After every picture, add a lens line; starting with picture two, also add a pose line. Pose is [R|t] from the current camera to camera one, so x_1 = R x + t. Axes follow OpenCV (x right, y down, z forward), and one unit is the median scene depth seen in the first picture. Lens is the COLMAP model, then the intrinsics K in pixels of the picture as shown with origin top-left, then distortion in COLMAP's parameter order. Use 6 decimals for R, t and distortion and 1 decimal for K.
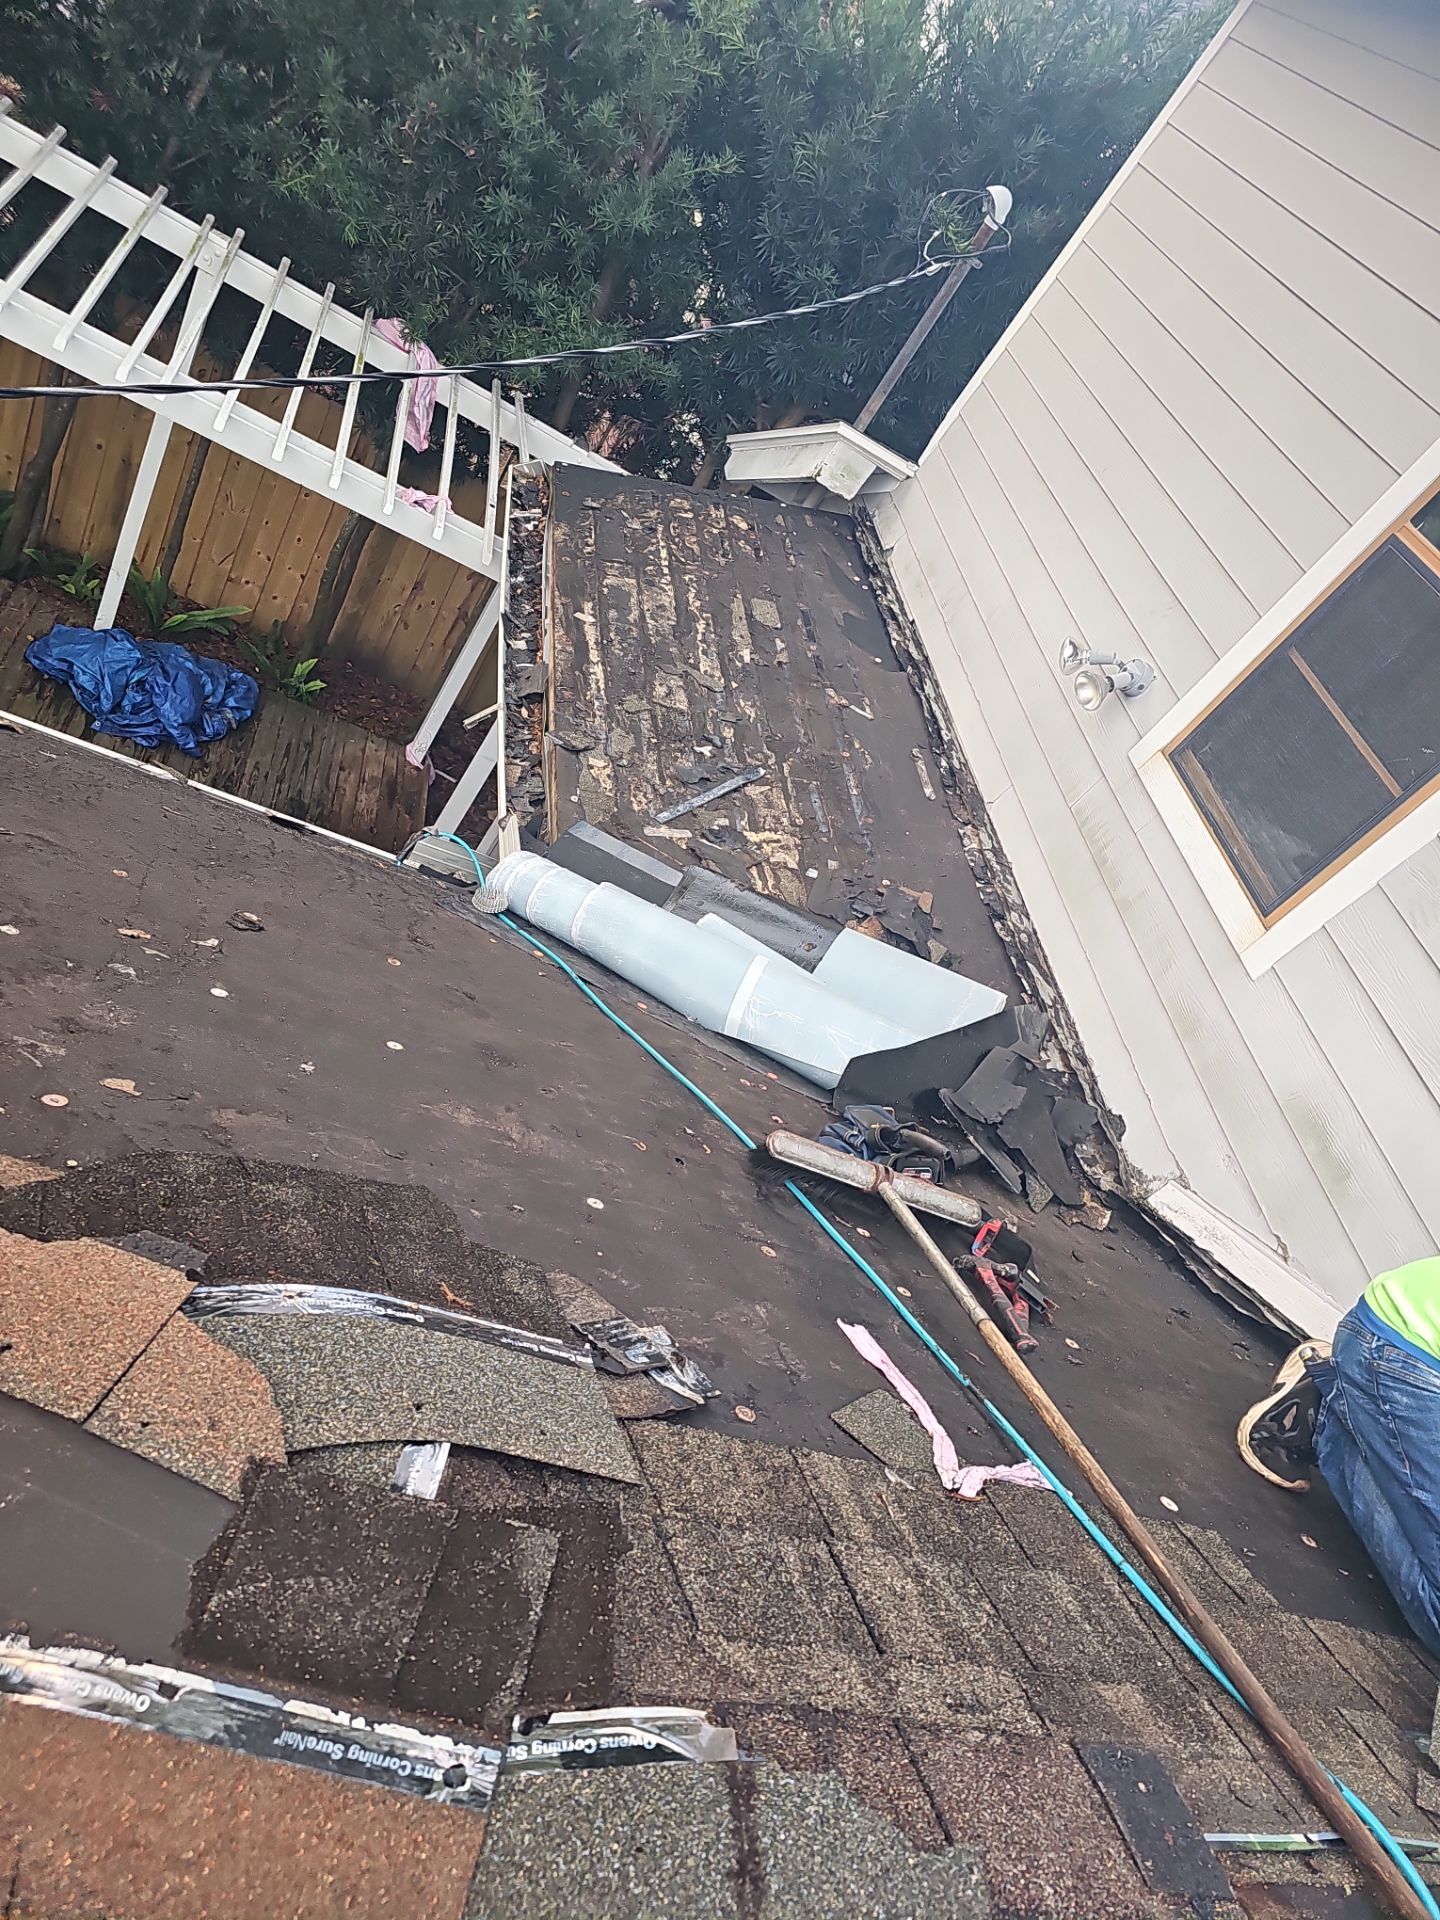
lens RADIAL K [[1275.9, 0, 663.3], [0, 1275.9, 961.5], [0, 0, 1]] dist [0.002332, -0.002577]
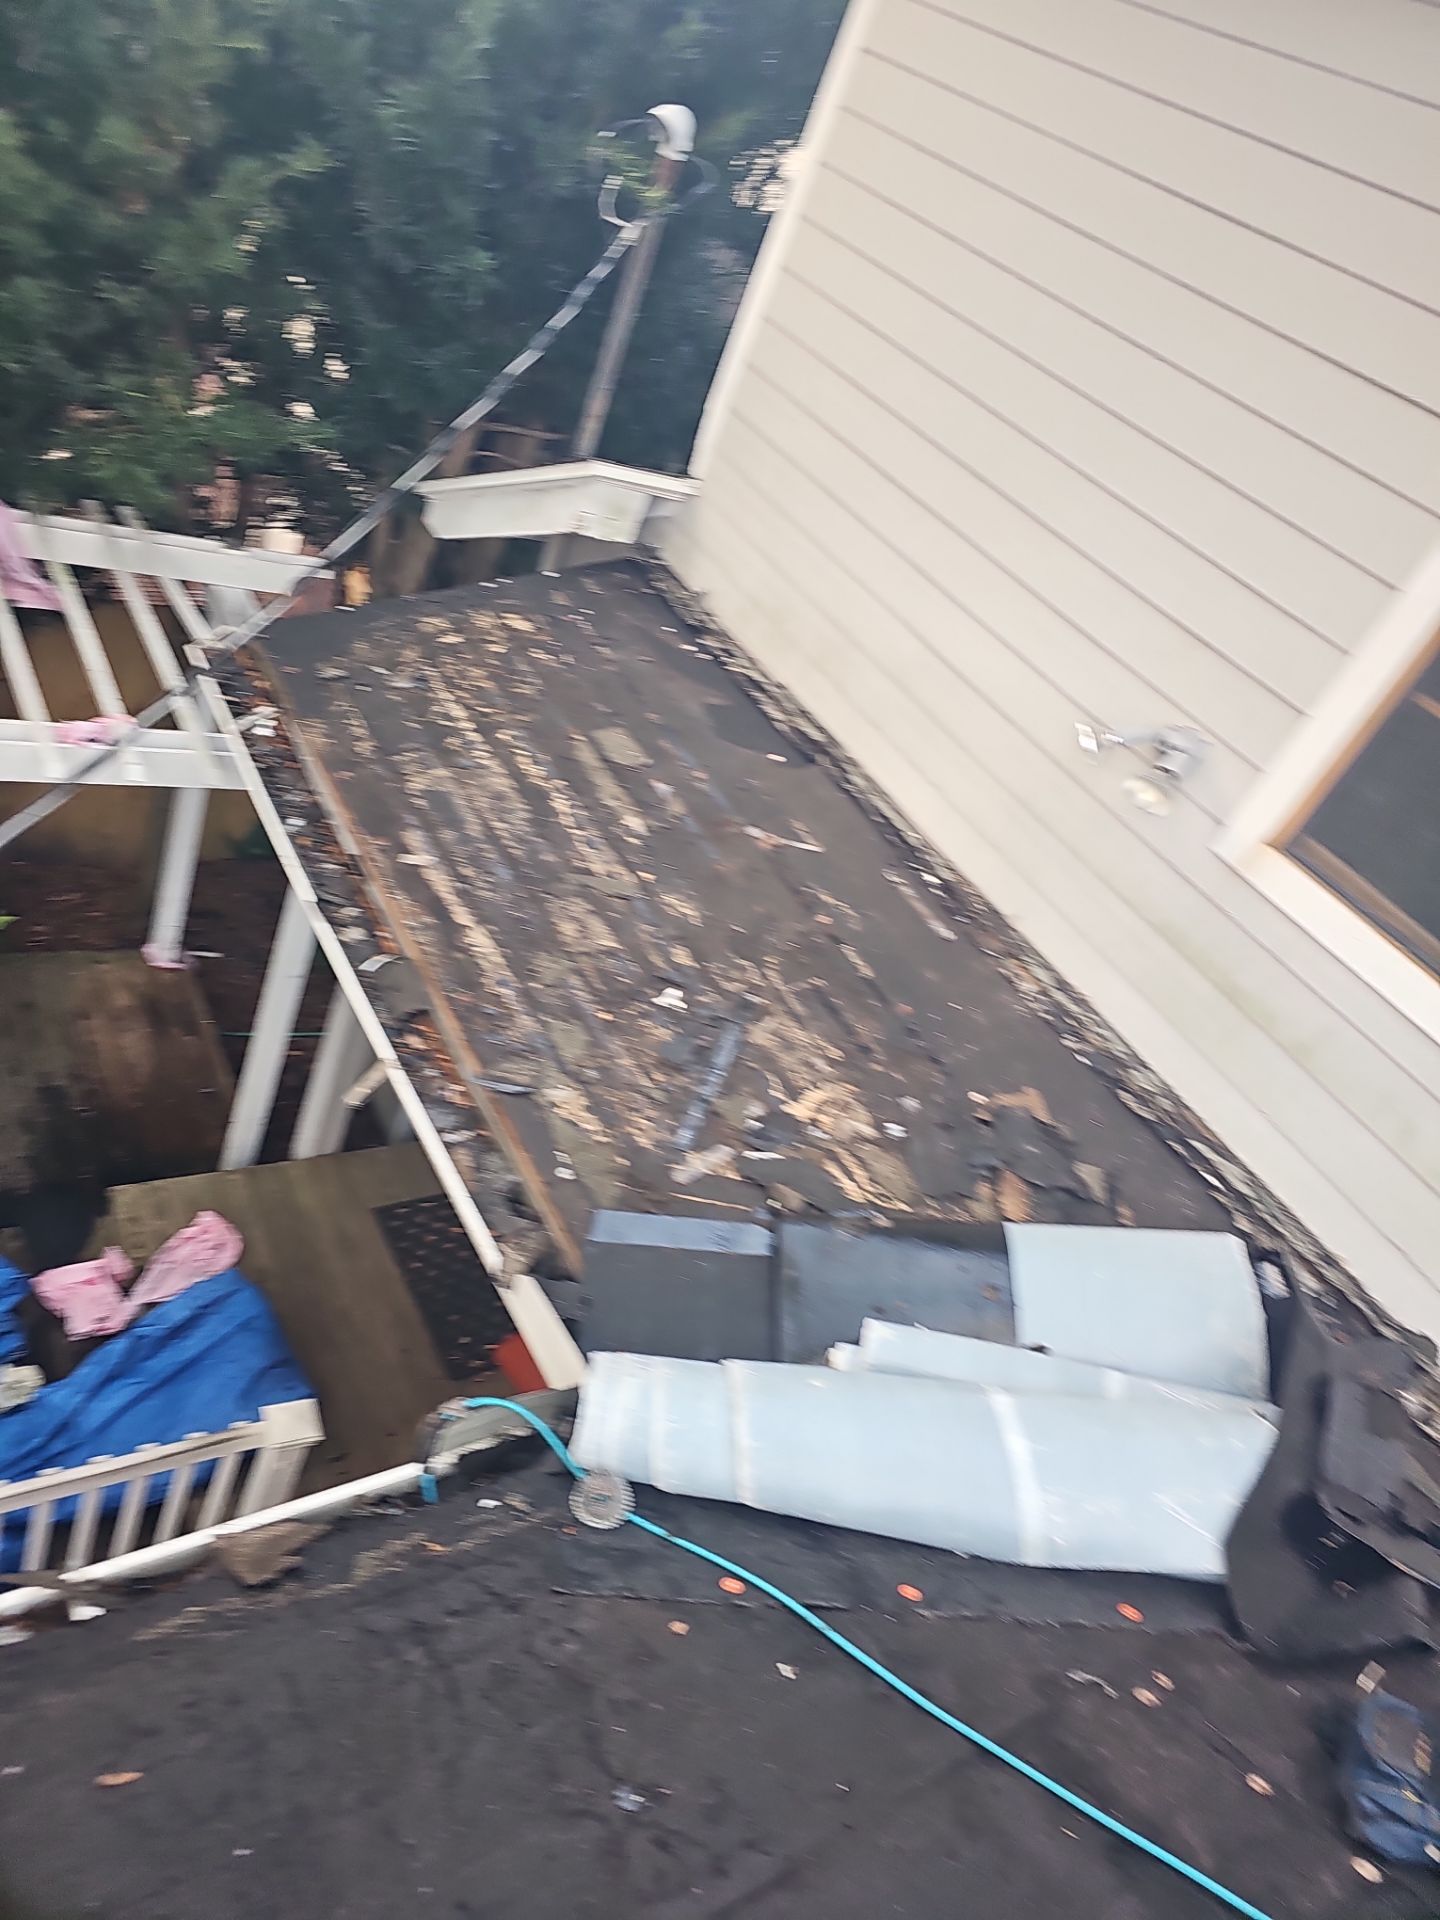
lens RADIAL K [[1260.6, 0, 720.0], [0, 1260.6, 960.0], [0, 0, 1]] dist [-0.004131, -0.001630]
pose [[0.900615, -0.383086, 0.205273, -0.080113], [0.360946, 0.922362, 0.137719, -0.265372], [-0.242094, -0.049939, 0.968967, 0.266770]]
